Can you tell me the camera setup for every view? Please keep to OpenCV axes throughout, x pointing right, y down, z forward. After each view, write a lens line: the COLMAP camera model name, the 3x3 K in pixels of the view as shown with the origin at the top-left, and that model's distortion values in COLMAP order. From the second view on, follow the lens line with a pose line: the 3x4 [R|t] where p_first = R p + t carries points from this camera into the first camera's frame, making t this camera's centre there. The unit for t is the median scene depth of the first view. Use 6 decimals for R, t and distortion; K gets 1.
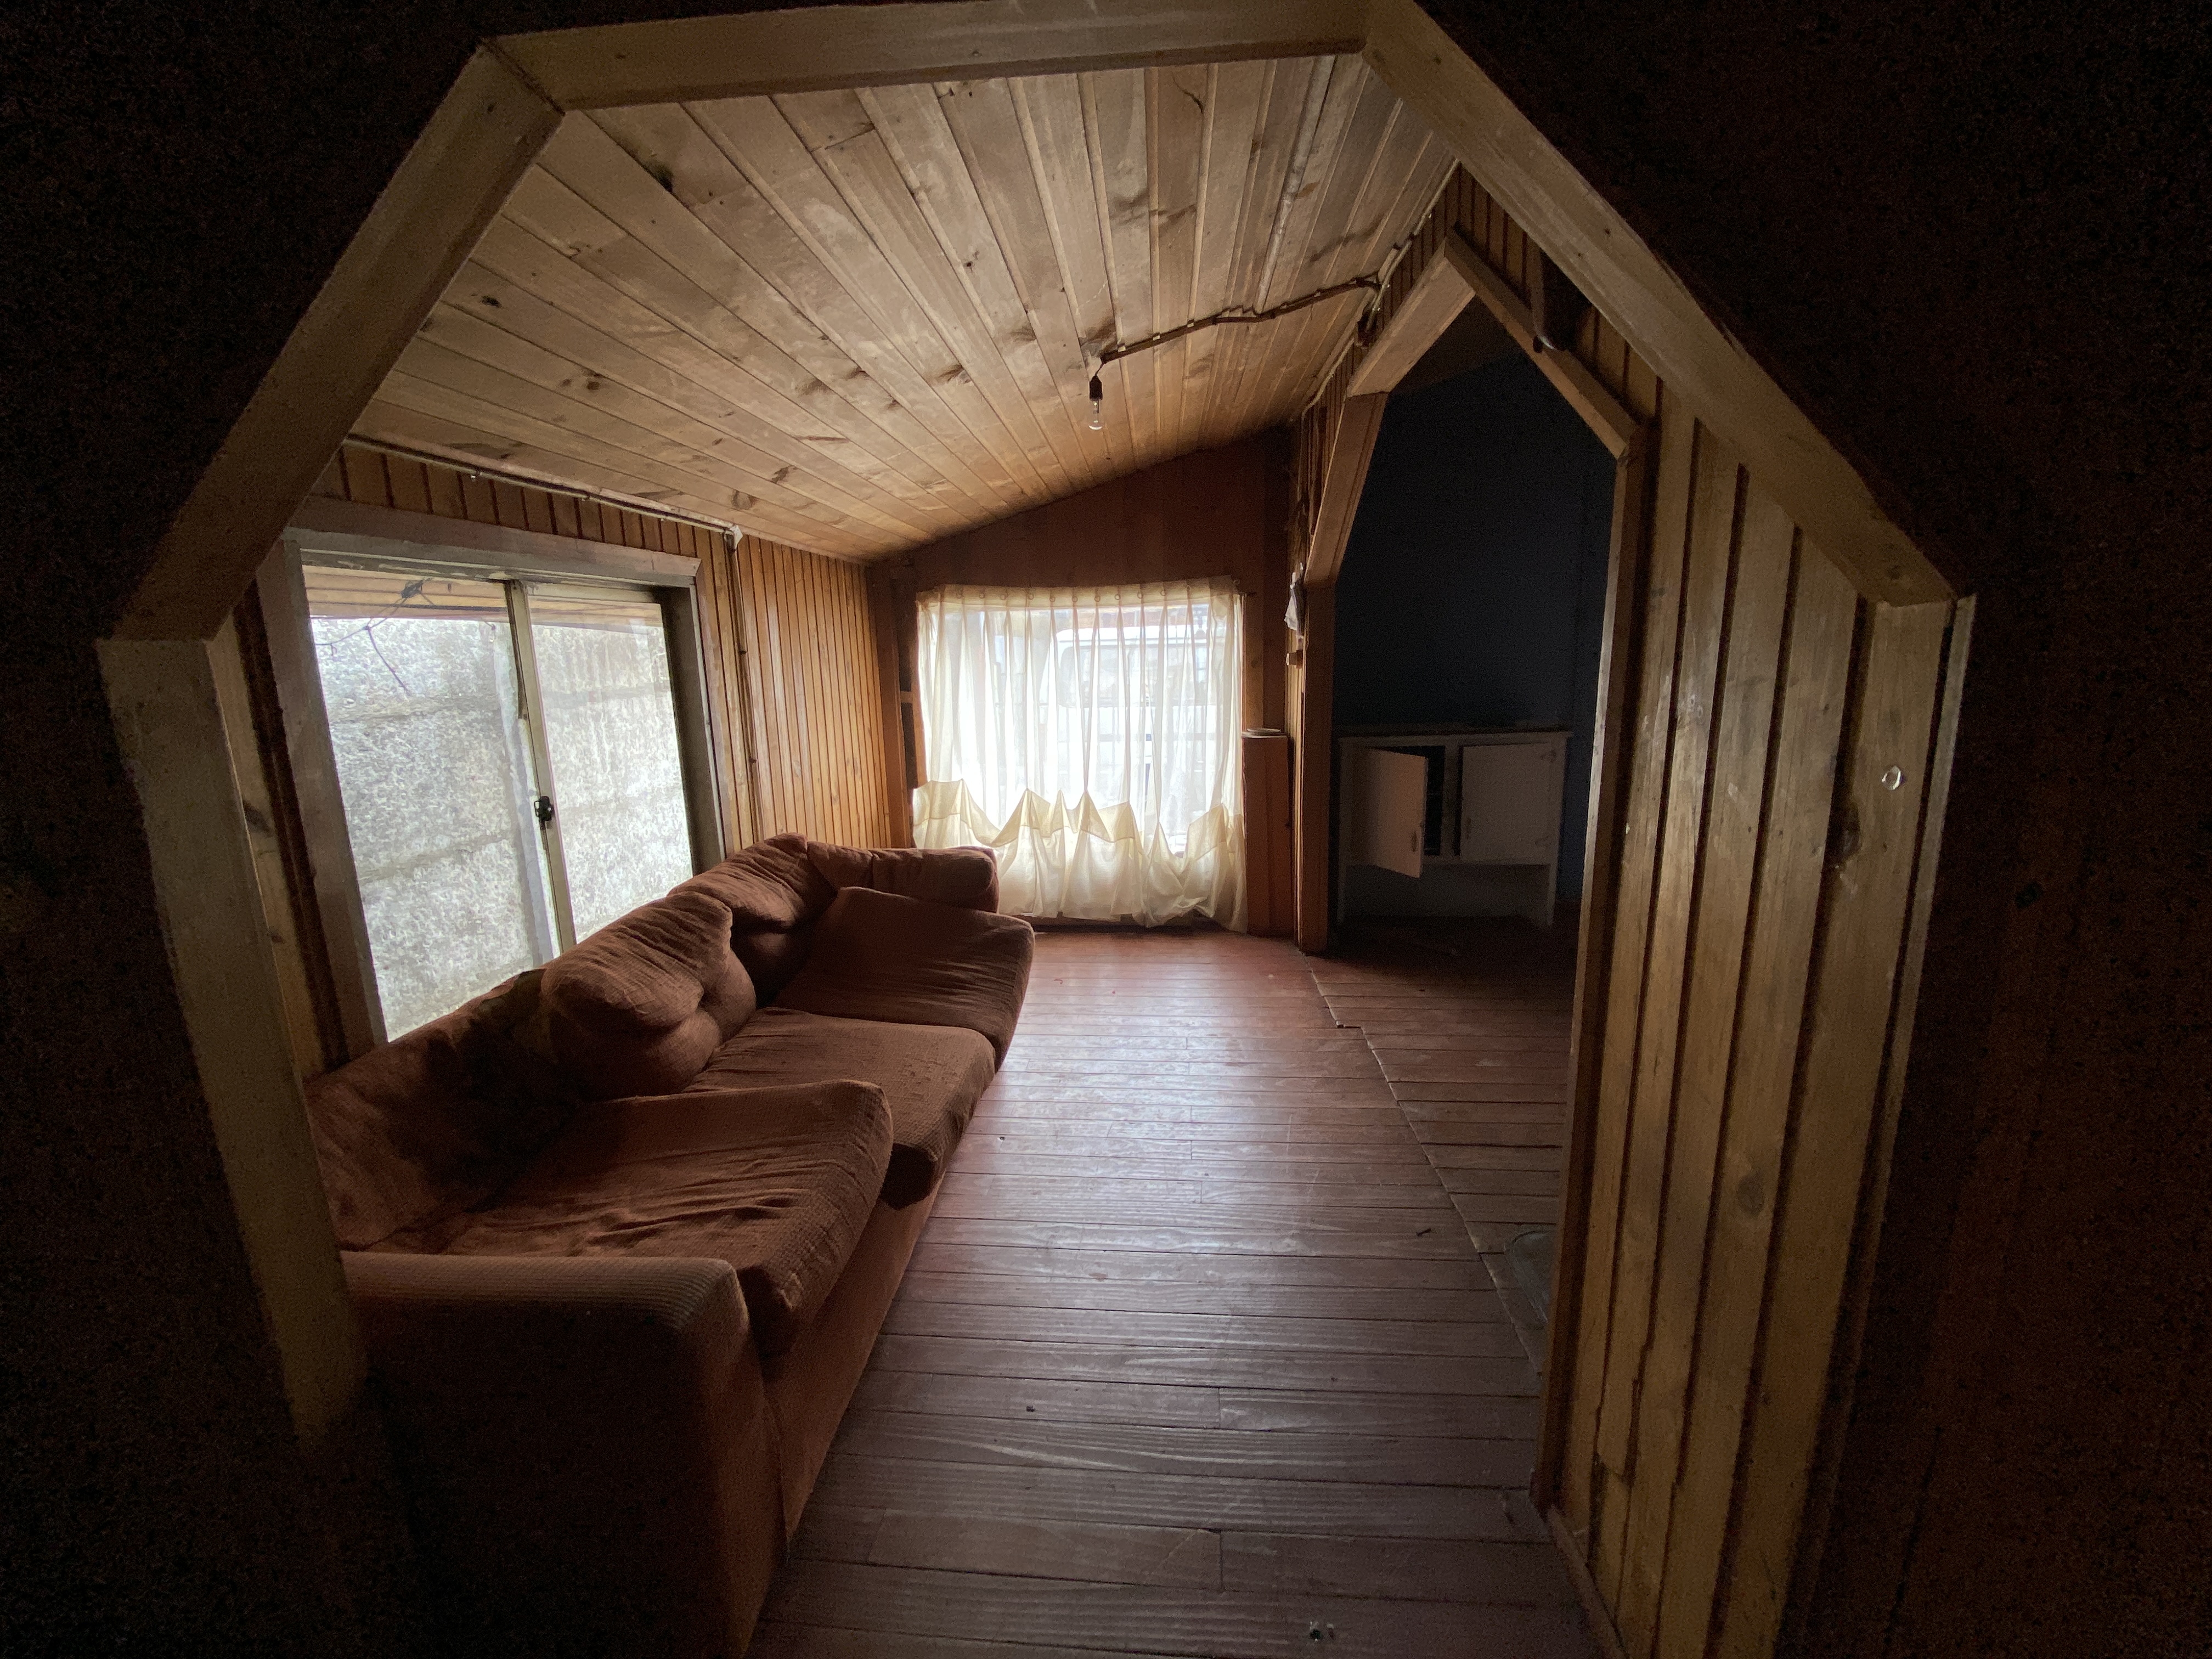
lens RADIAL K [[894.0, 0, 1106.0], [0, 894.0, 829.5], [0, 0, 1]] dist [0.018420, -0.019246]
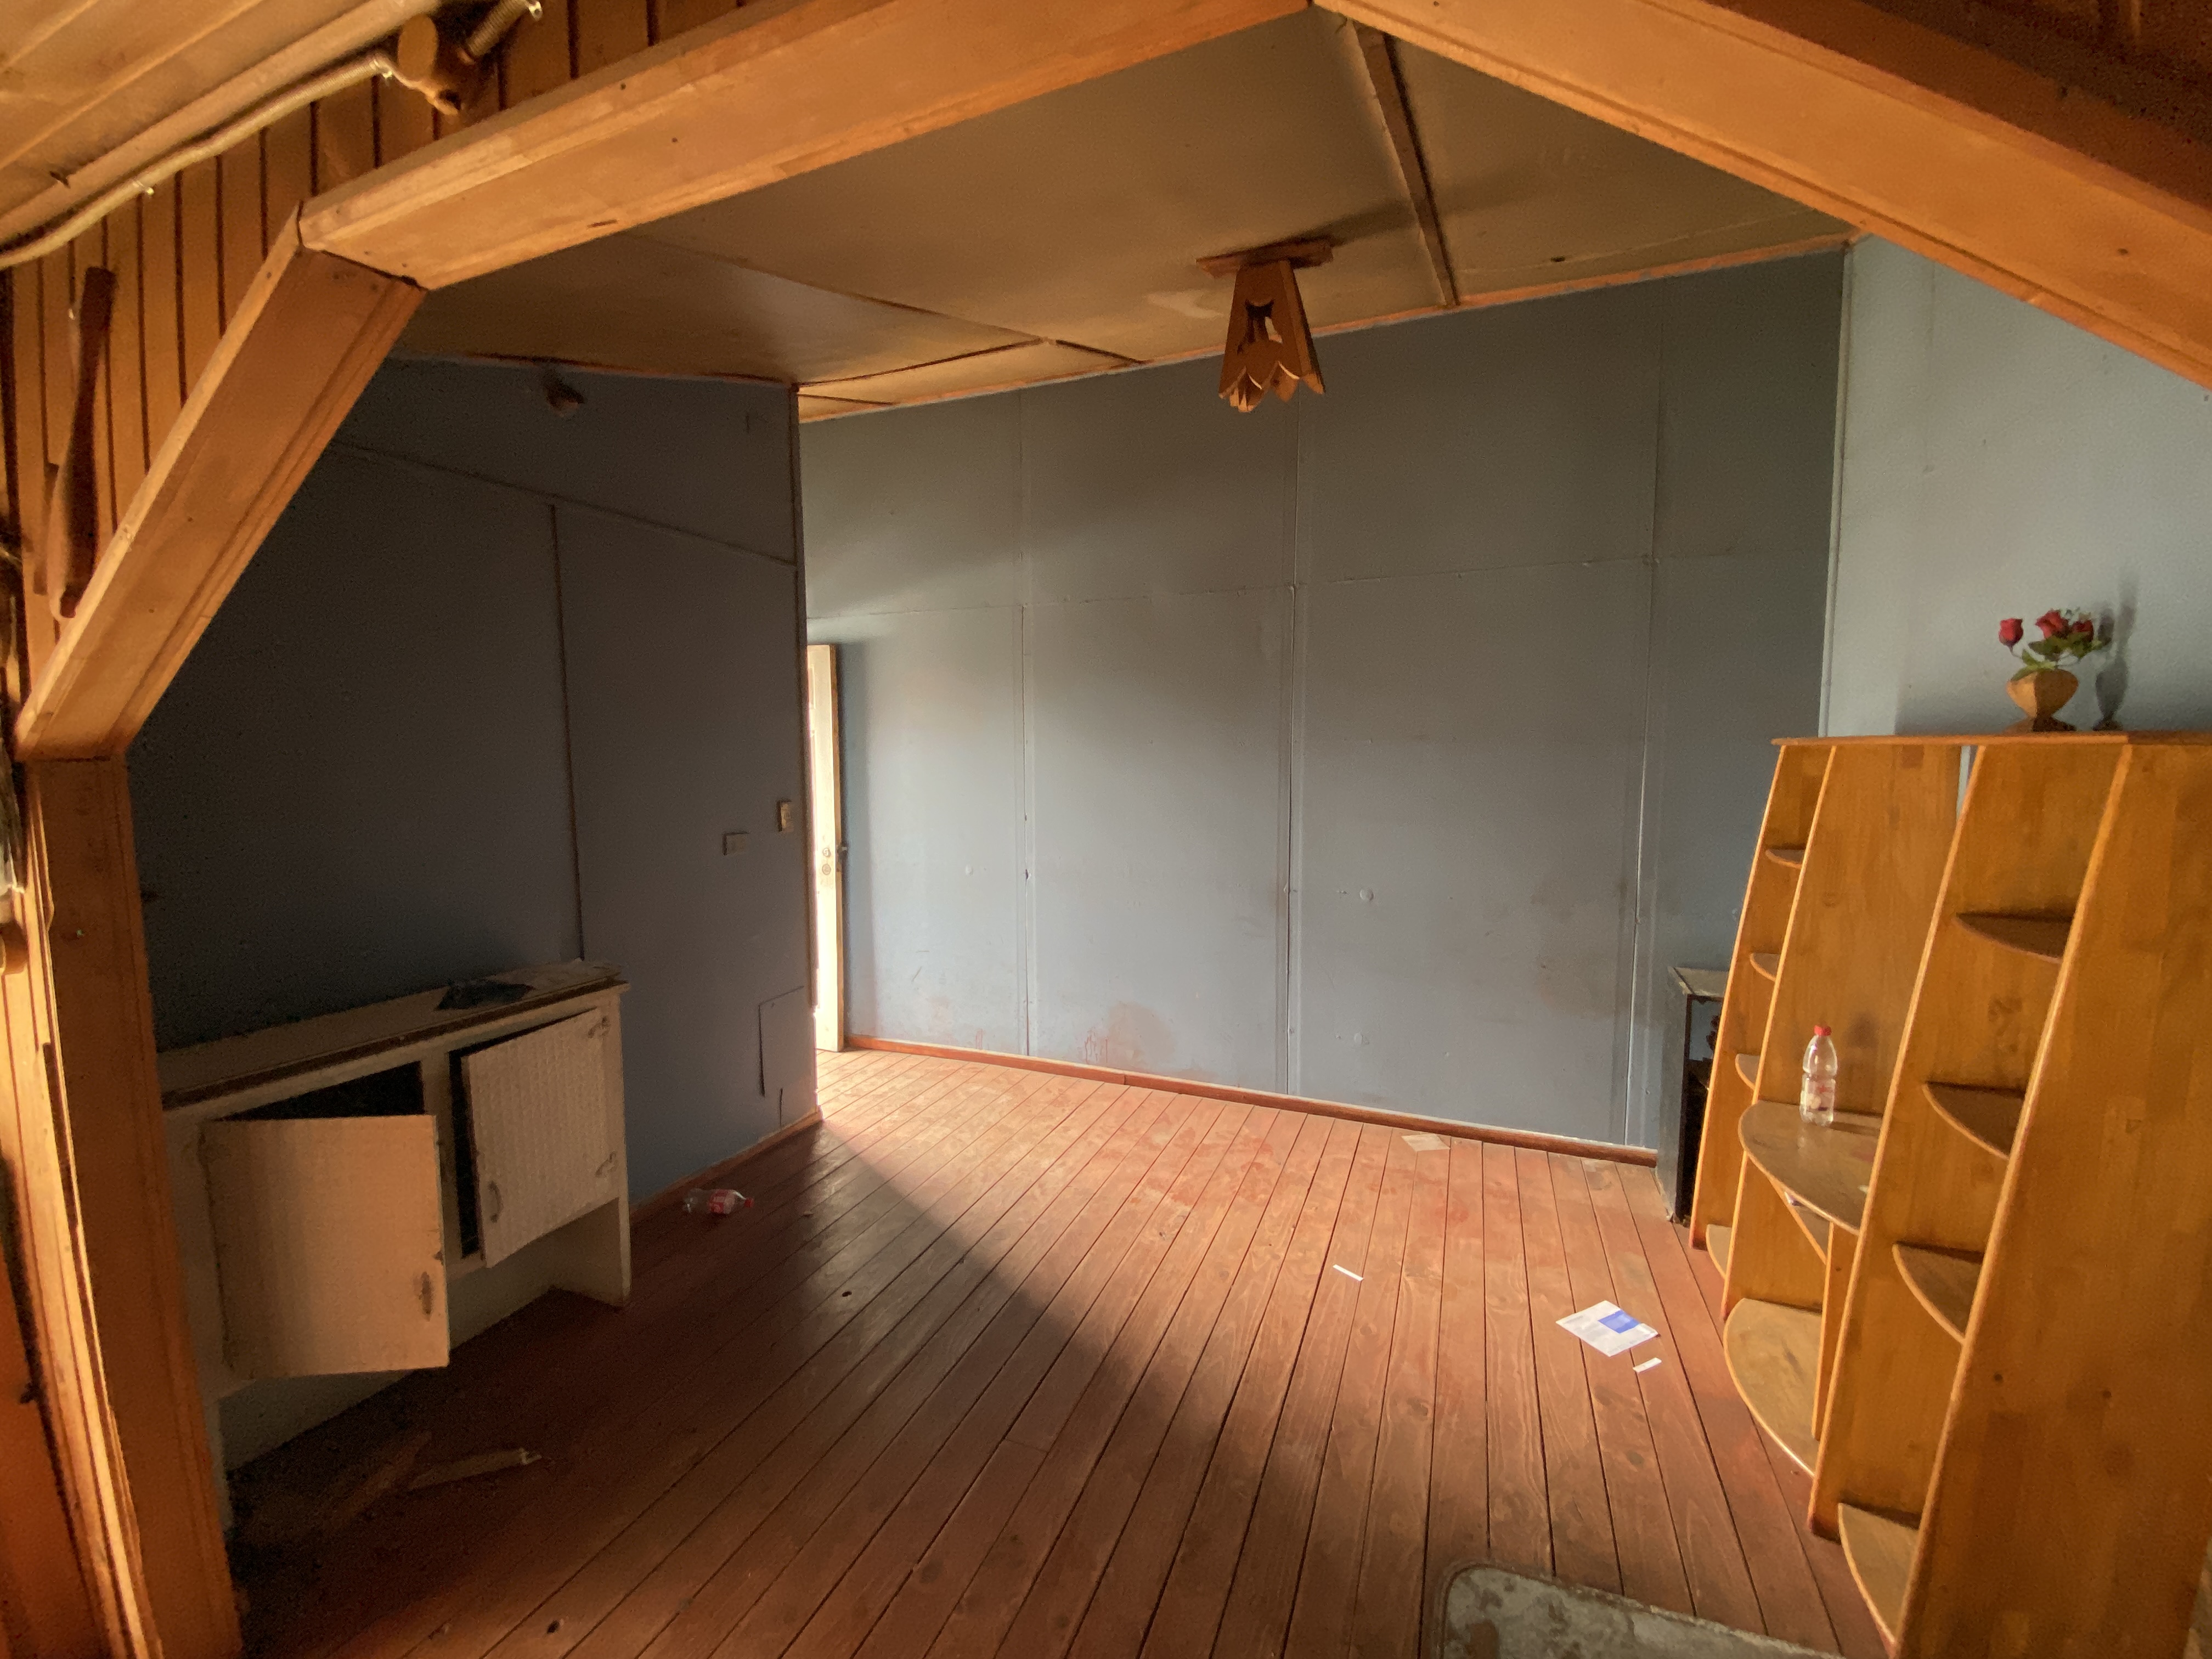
lens RADIAL K [[894.0, 0, 1106.0], [0, 894.0, 829.5], [0, 0, 1]] dist [0.018420, -0.019246]
pose [[0.314162, -0.060462, 0.947442, 0.028563], [0.189455, 0.981889, -0.000161, -0.150491], [-0.930273, 0.179549, 0.319927, 0.459049]]
